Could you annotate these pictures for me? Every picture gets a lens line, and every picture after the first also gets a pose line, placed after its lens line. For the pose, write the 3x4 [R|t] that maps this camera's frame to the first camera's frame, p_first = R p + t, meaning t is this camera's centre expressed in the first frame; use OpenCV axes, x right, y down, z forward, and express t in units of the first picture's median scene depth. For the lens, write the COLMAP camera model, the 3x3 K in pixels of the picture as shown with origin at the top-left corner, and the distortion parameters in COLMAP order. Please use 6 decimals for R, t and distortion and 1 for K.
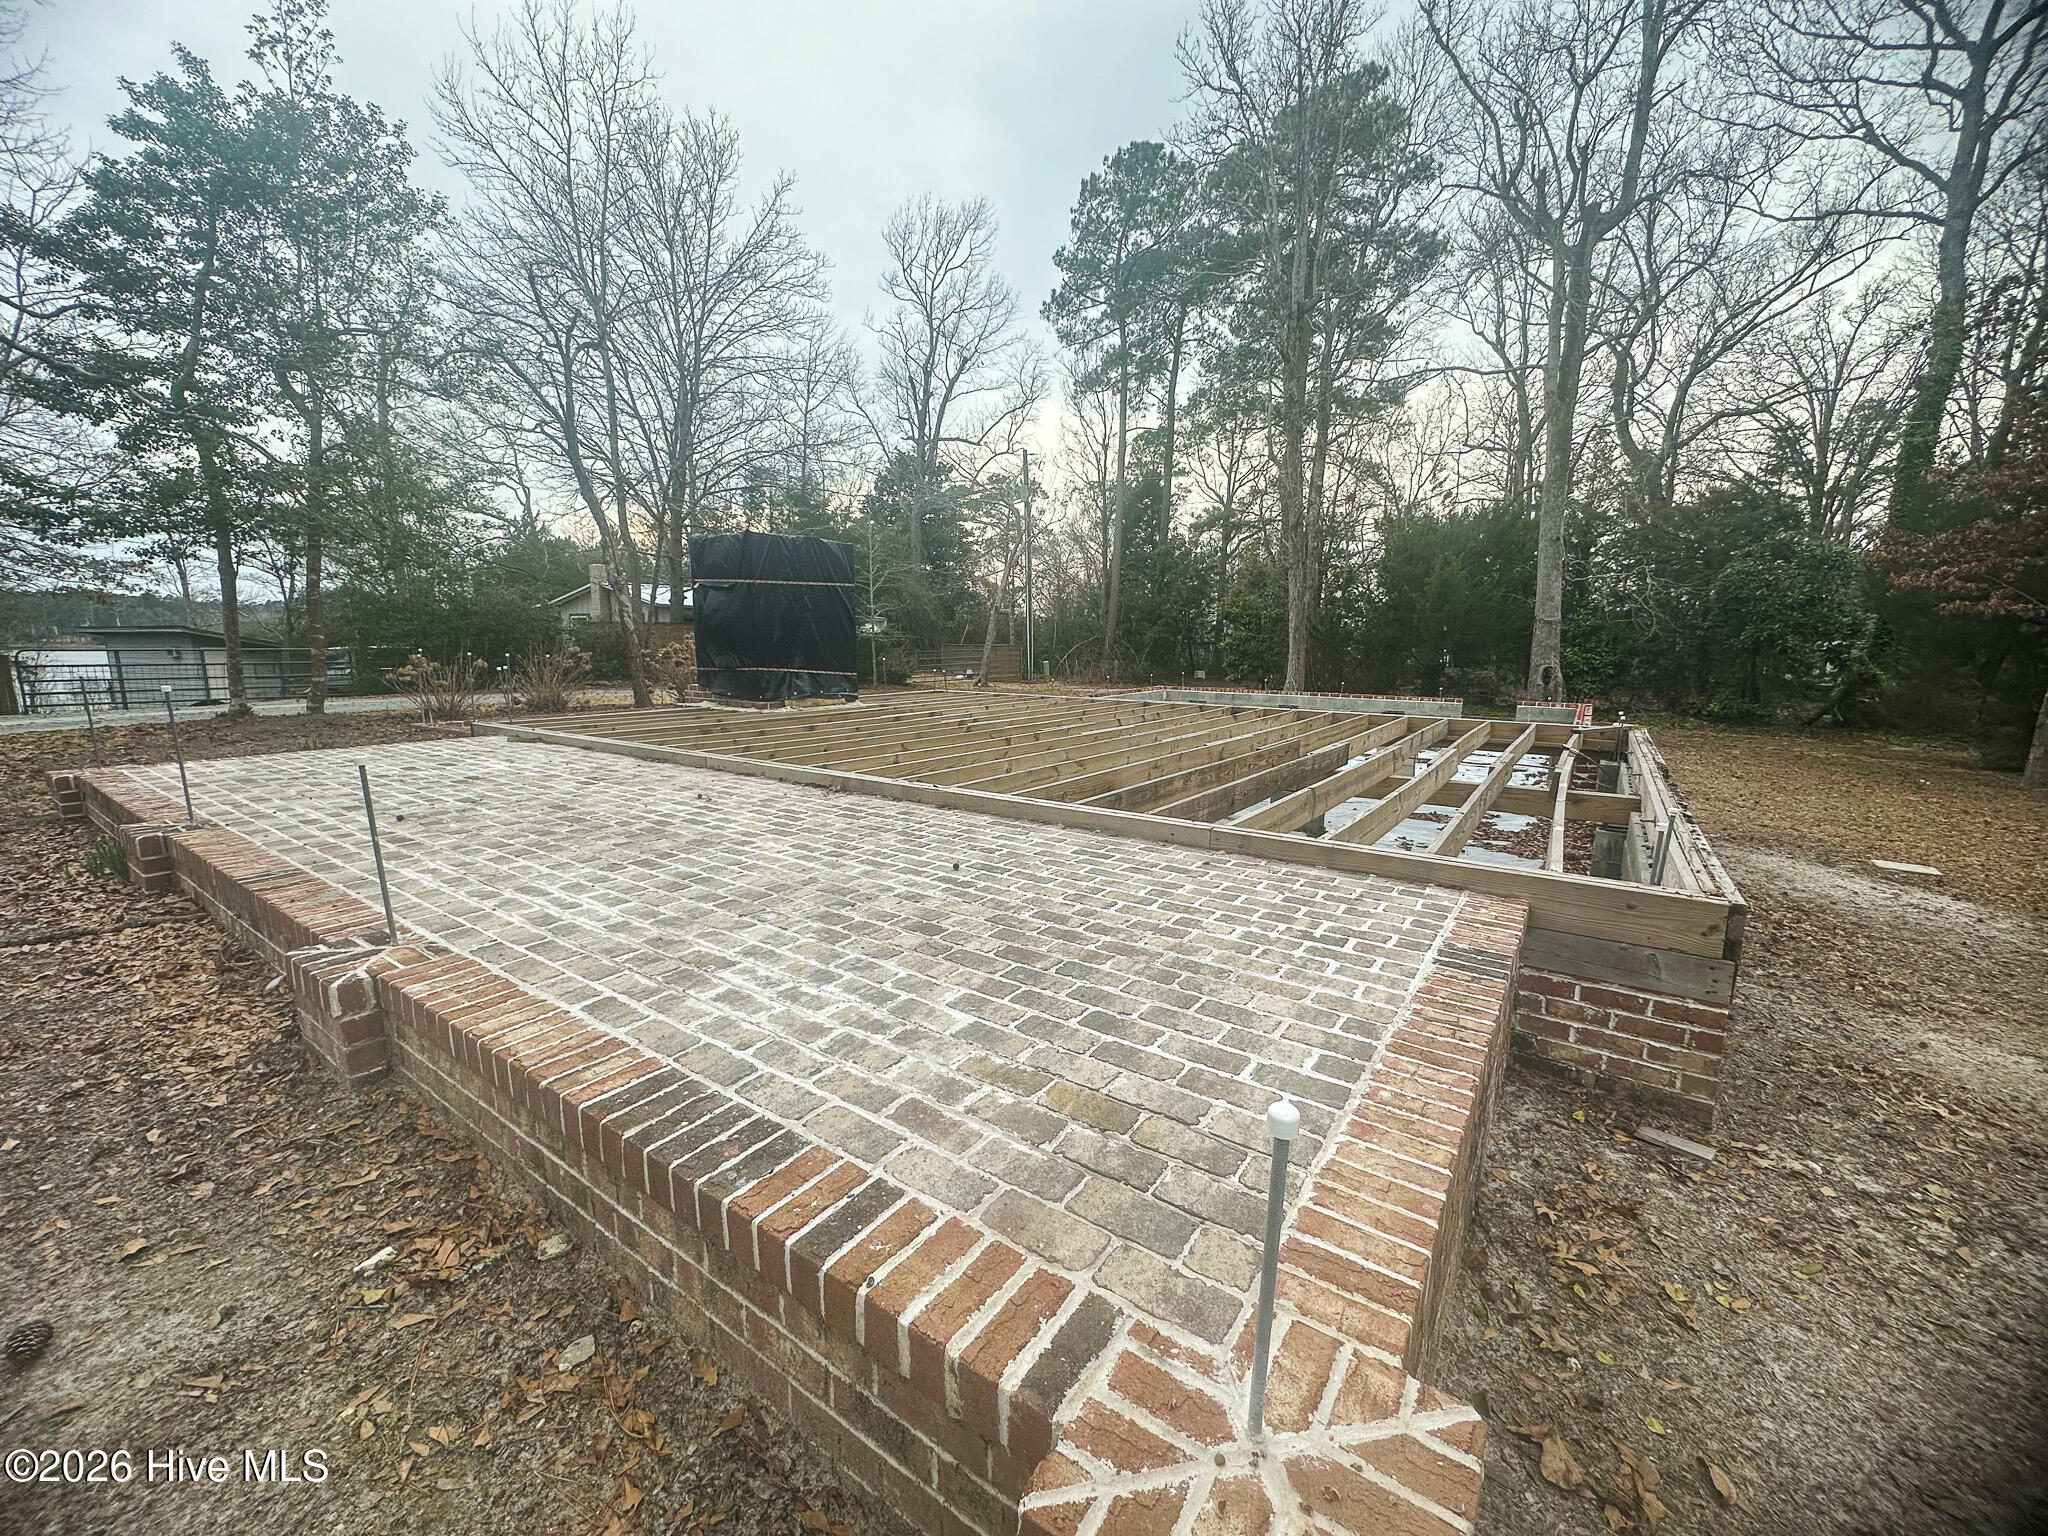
lens RADIAL K [[819.6, 0, 1018.6], [0, 819.6, 761.7], [0, 0, 1]] dist [0.001066, 0.000111]
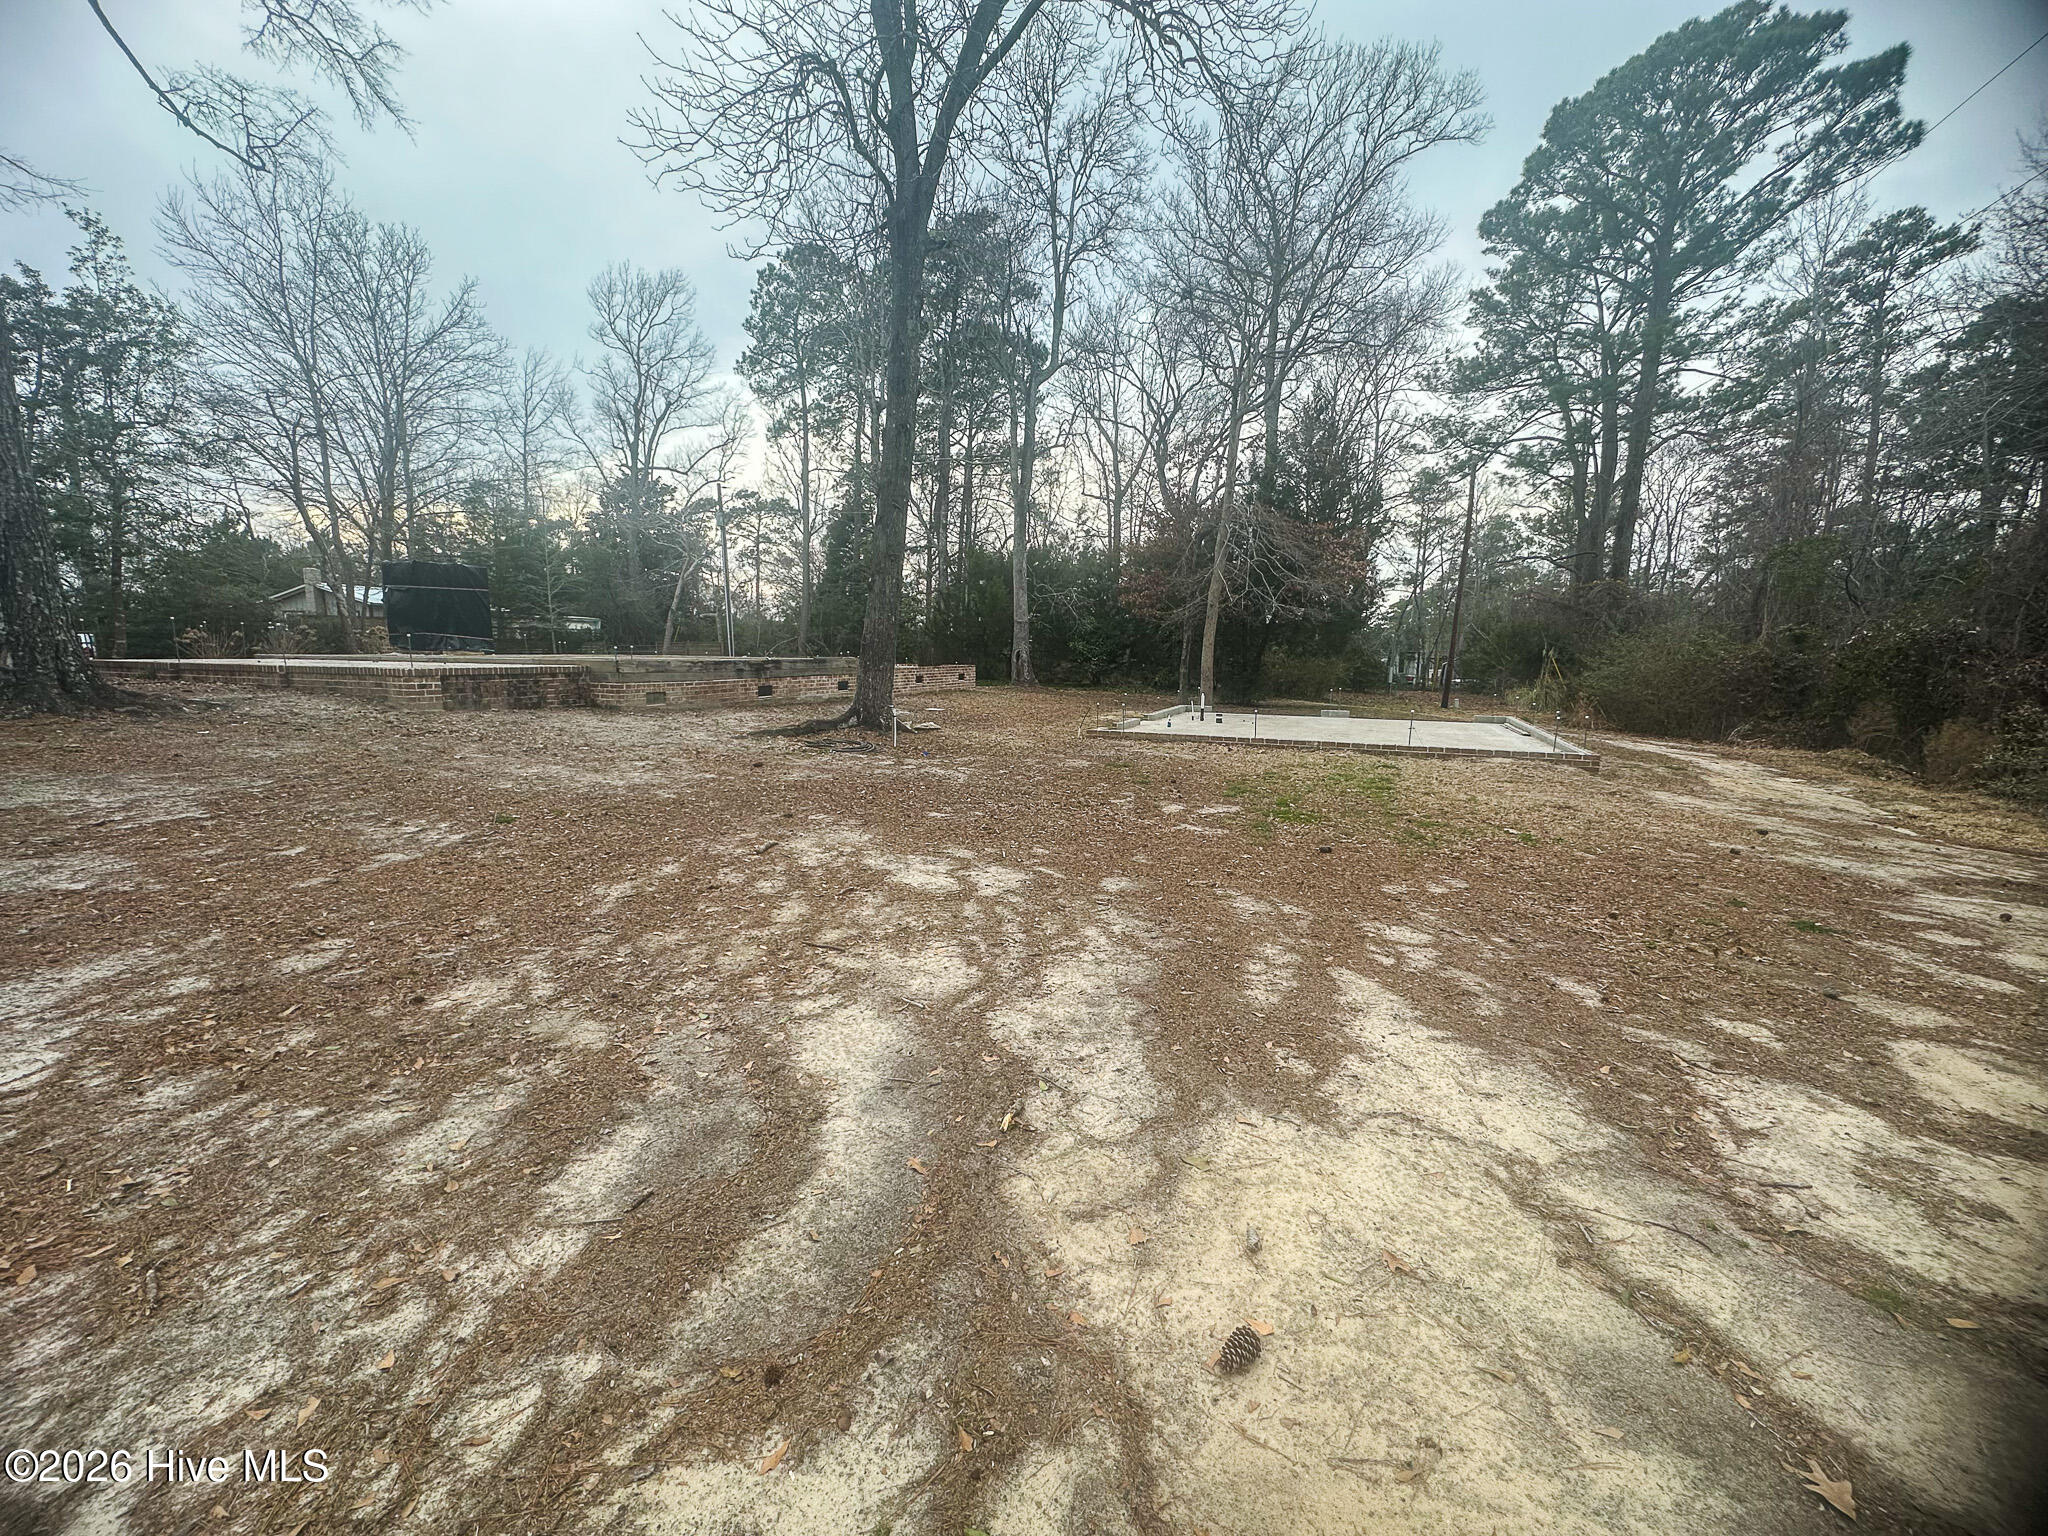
lens RADIAL K [[814.5, 0, 1024.0], [0, 814.5, 768.0], [0, 0, 1]] dist [-0.000461, -0.000168]
pose [[0.968788, -0.032794, 0.245712, 0.471210], [0.033920, 0.999424, -0.000349, 0.209495], [-0.245559, 0.008672, 0.969343, -0.993777]]
